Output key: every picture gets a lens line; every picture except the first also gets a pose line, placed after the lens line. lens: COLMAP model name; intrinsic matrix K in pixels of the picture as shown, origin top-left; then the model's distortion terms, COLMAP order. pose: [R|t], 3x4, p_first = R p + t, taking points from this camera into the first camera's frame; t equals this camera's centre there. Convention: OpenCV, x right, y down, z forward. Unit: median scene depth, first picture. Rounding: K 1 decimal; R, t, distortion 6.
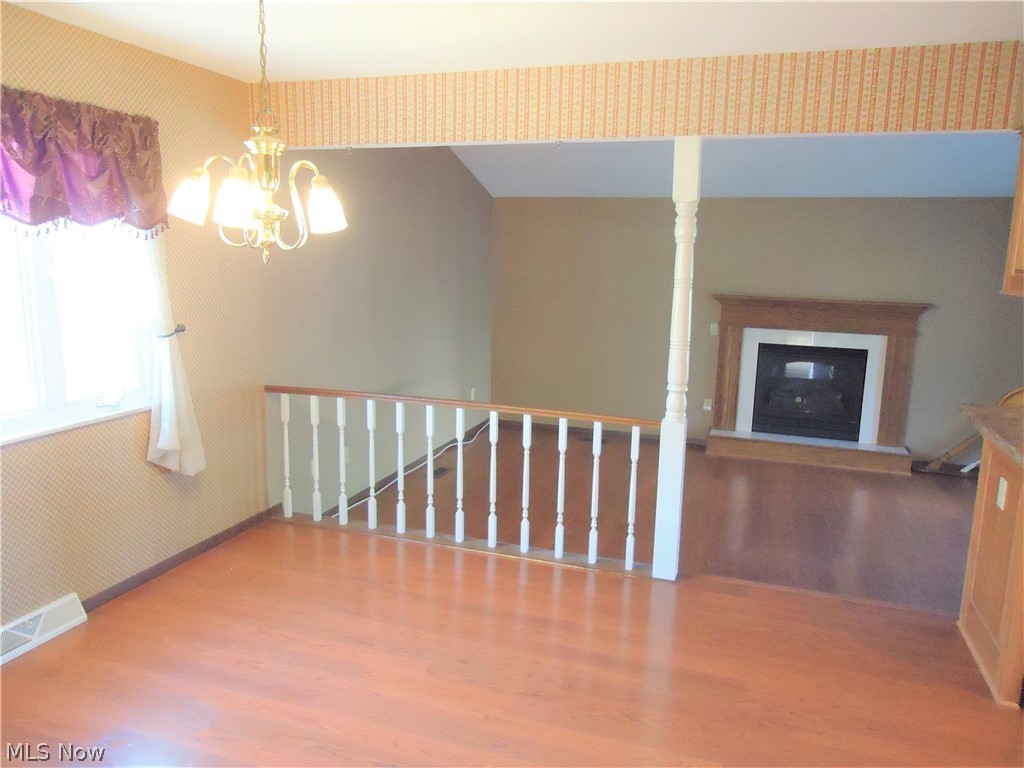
lens RADIAL K [[745.2, 0, 512.0], [0, 745.2, 384.0], [0, 0, 1]] dist [0.004515, -0.005896]
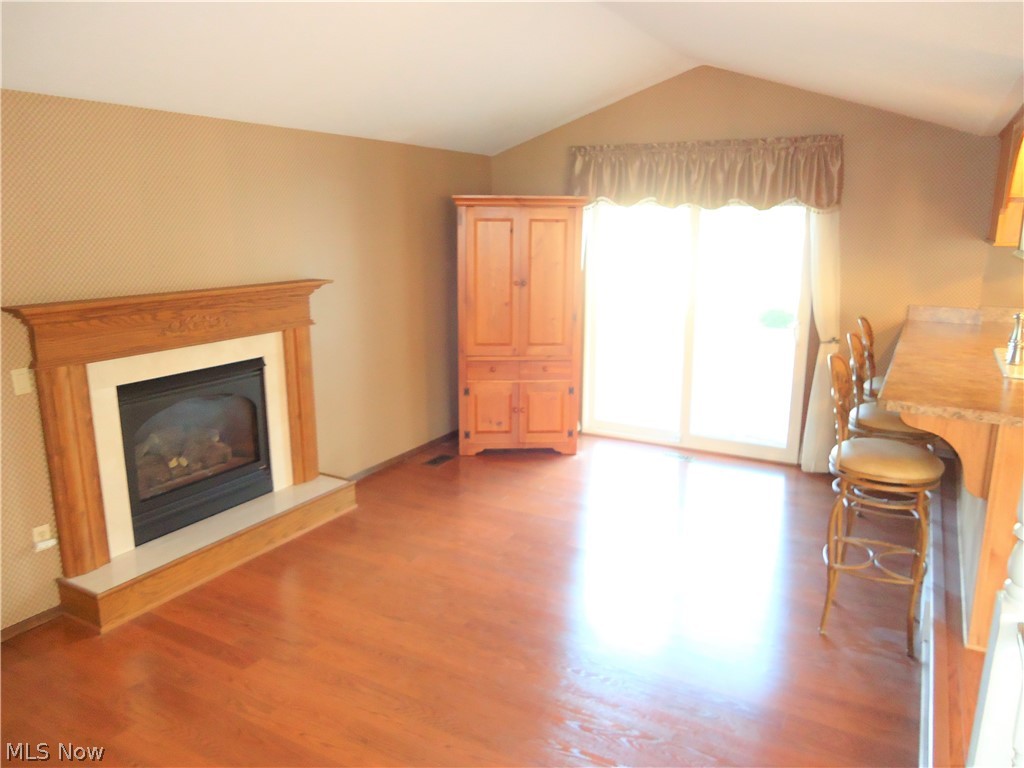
lens RADIAL K [[745.2, 0, 511.8], [0, 745.2, 383.4], [0, 0, 1]] dist [0.004515, -0.005896]
pose [[0.151311, -0.237617, 0.959501, -0.126434], [0.169209, 0.962576, 0.211695, -0.120686], [-0.973896, 0.130325, 0.185855, 0.635257]]
